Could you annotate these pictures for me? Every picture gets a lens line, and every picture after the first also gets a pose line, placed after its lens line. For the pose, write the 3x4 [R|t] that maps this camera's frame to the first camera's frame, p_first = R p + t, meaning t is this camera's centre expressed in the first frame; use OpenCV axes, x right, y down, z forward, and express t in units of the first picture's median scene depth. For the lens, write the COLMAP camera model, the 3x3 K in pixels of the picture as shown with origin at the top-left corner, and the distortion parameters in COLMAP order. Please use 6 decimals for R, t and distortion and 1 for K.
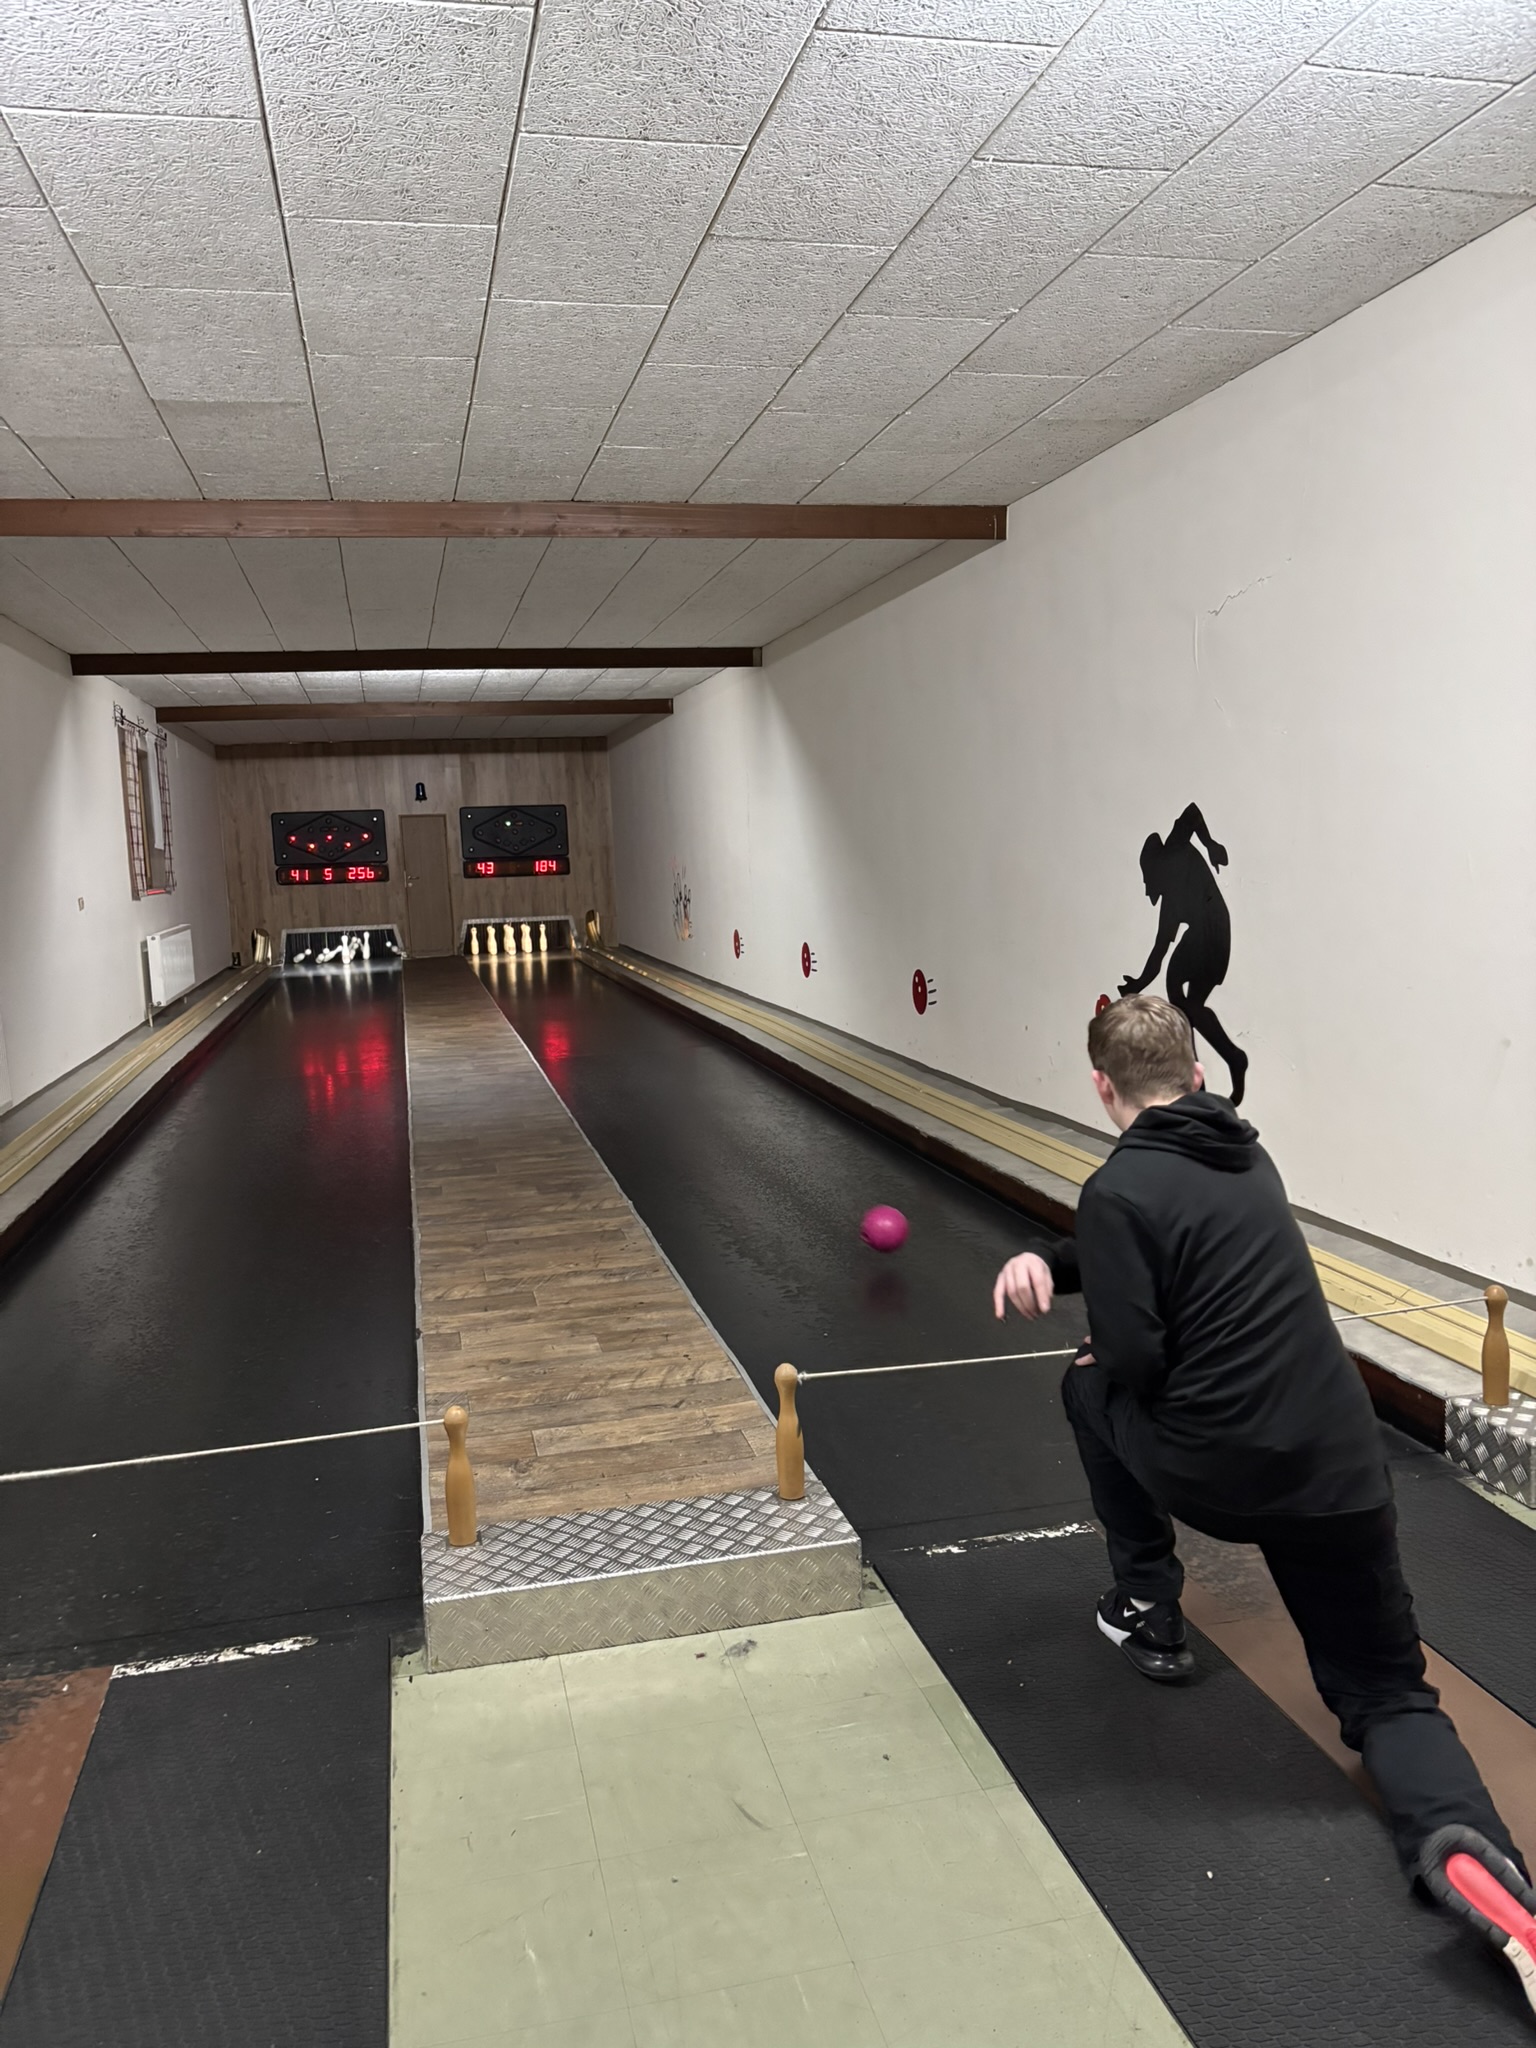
lens RADIAL K [[1579.6, 0, 768.0], [0, 1579.6, 1024.0], [0, 0, 1]] dist [0.036819, -0.002284]
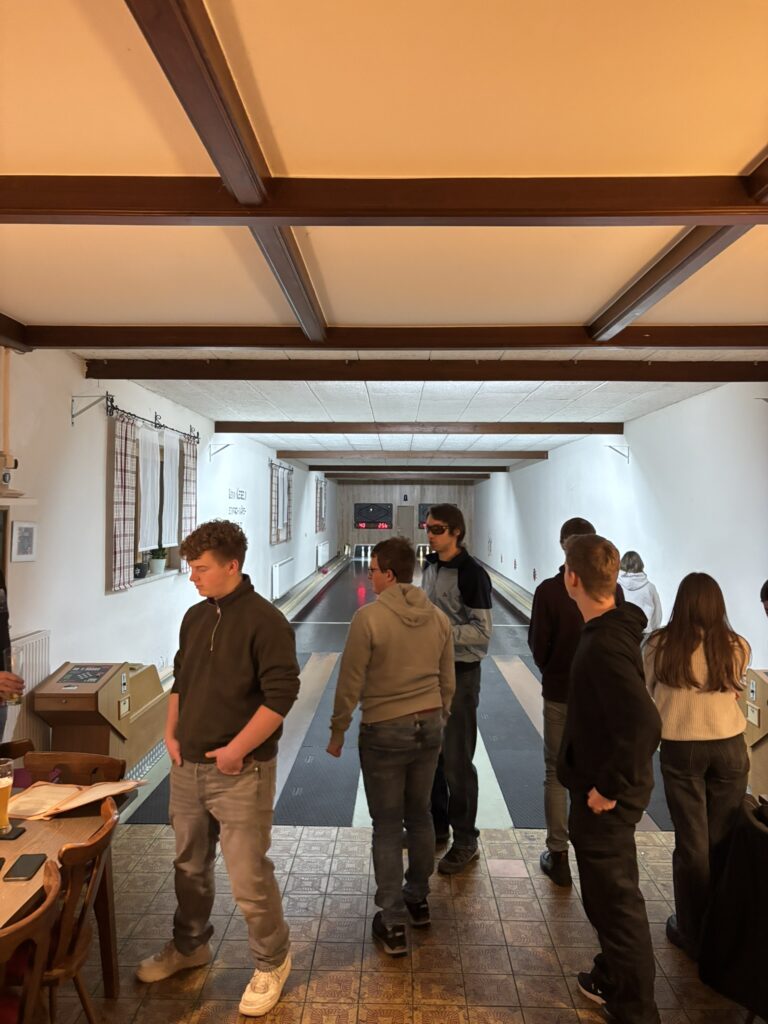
lens RADIAL K [[778.2, 0, 400.4], [0, 778.2, 510.0], [0, 0, 1]] dist [0.083813, -0.001393]
pose [[0.972771, 0.047672, -0.226812, 0.136534], [-0.072145, 0.992282, -0.100858, 0.023623], [0.220253, 0.114475, 0.968702, -0.536016]]
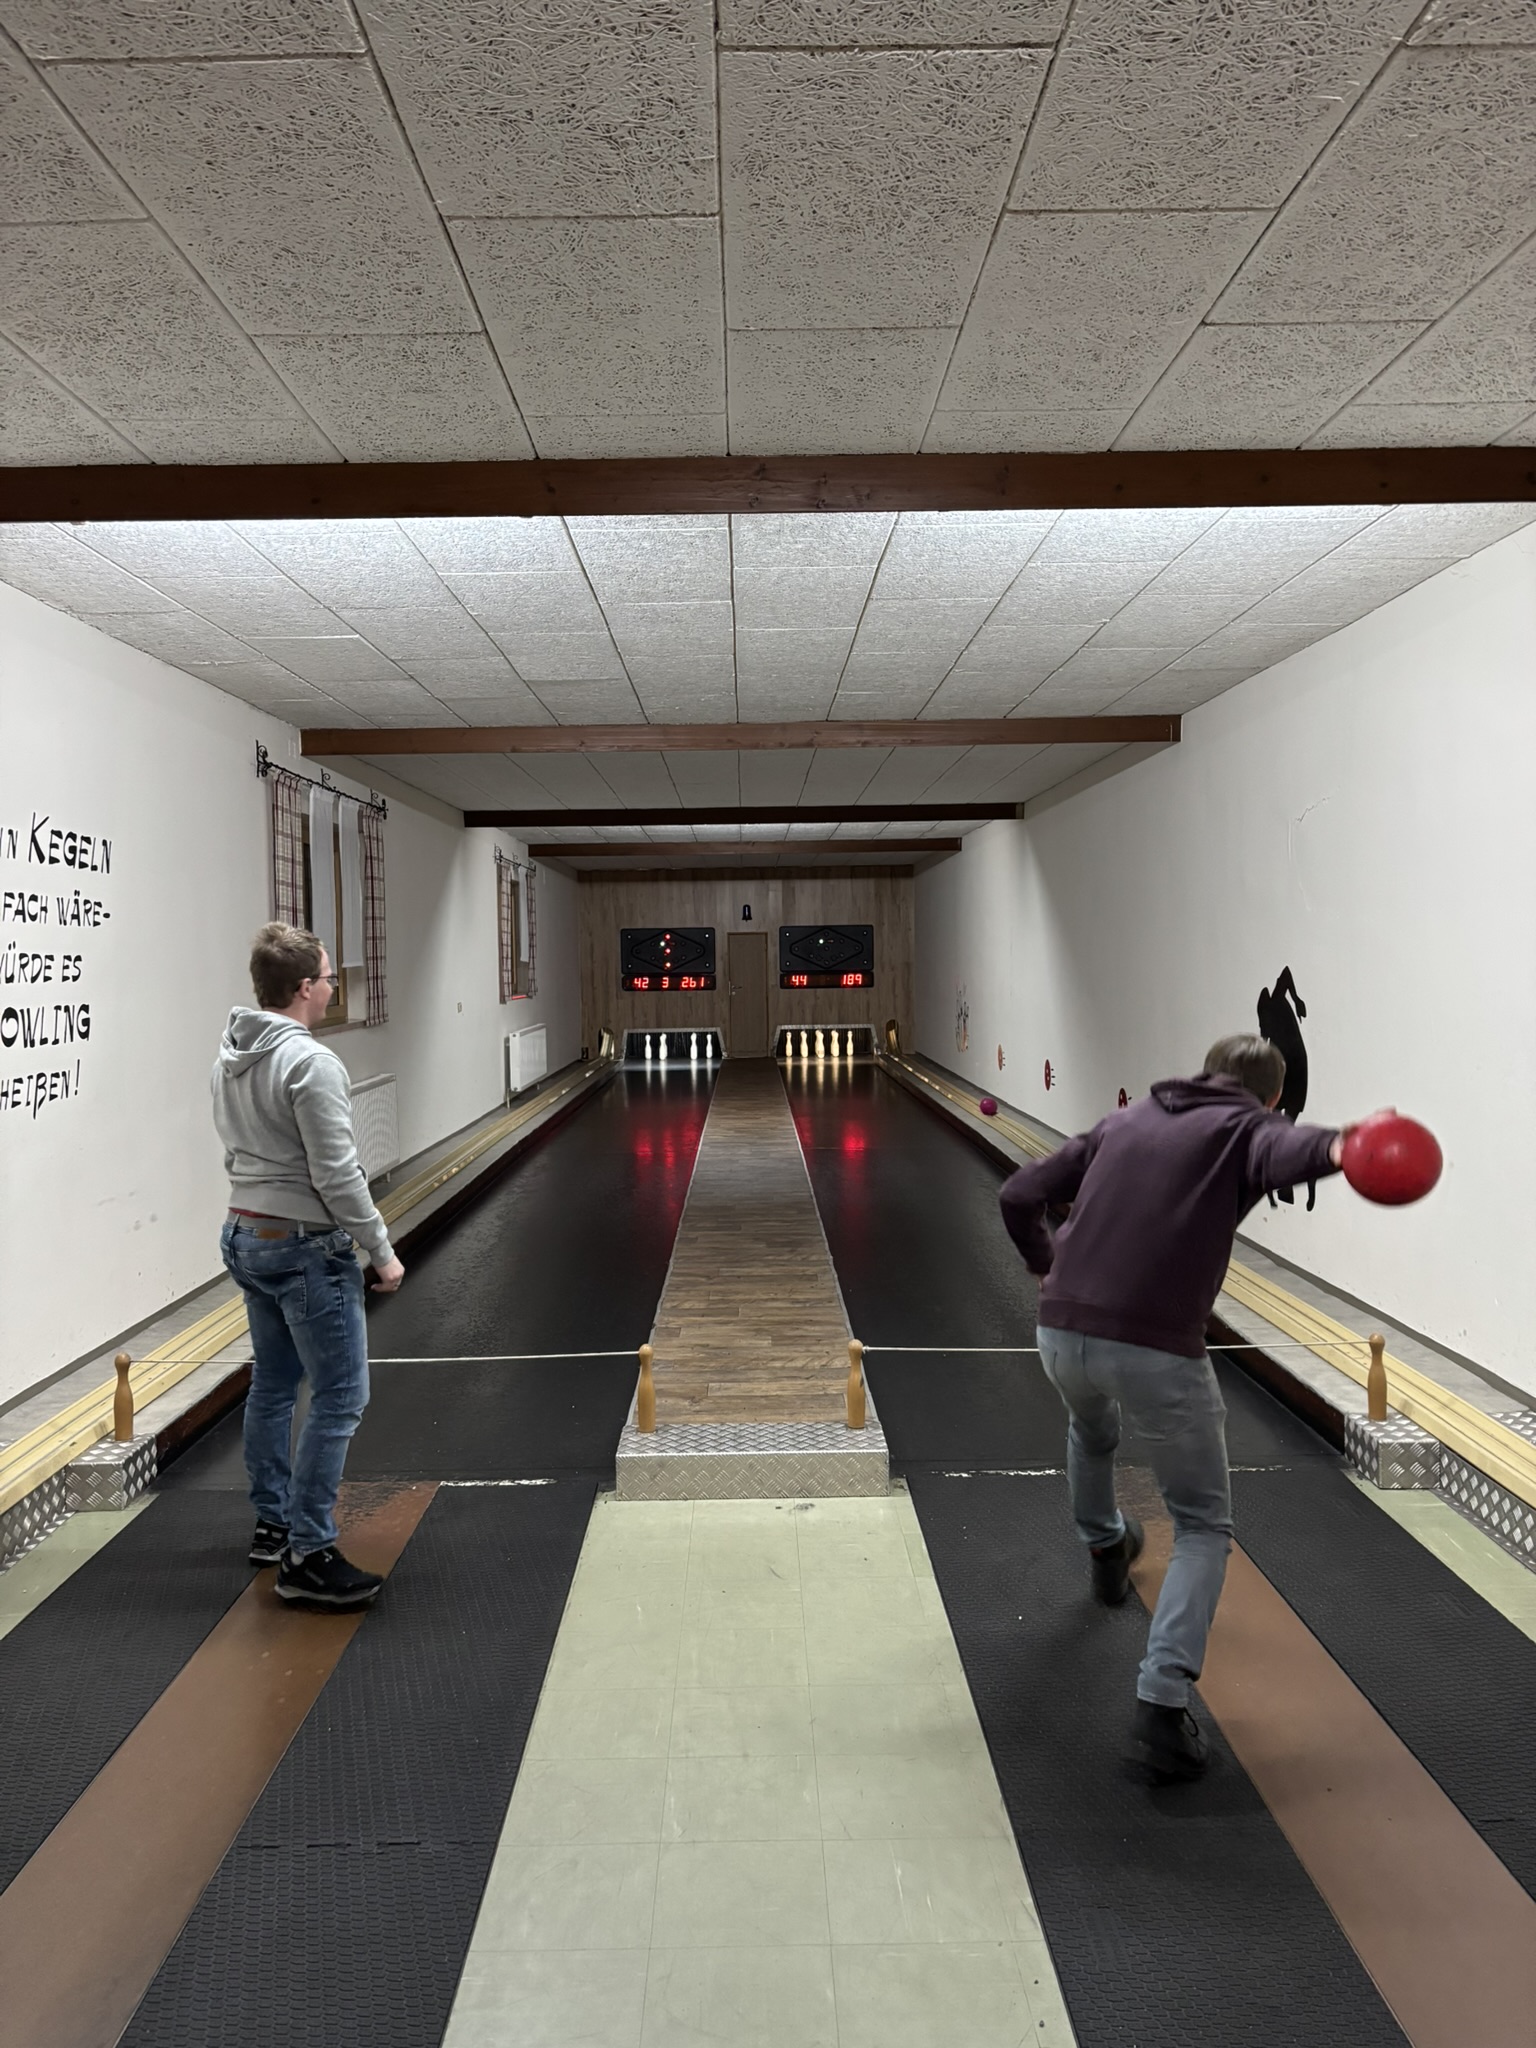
lens RADIAL K [[1556.4, 0, 800.8], [0, 1556.4, 1019.9], [0, 0, 1]] dist [0.083813, -0.001393]
pose [[0.980607, 0.033366, -0.193126, 0.059318], [-0.046491, 0.996877, -0.063834, 0.000223], [0.190393, 0.071575, 0.979095, -0.130979]]
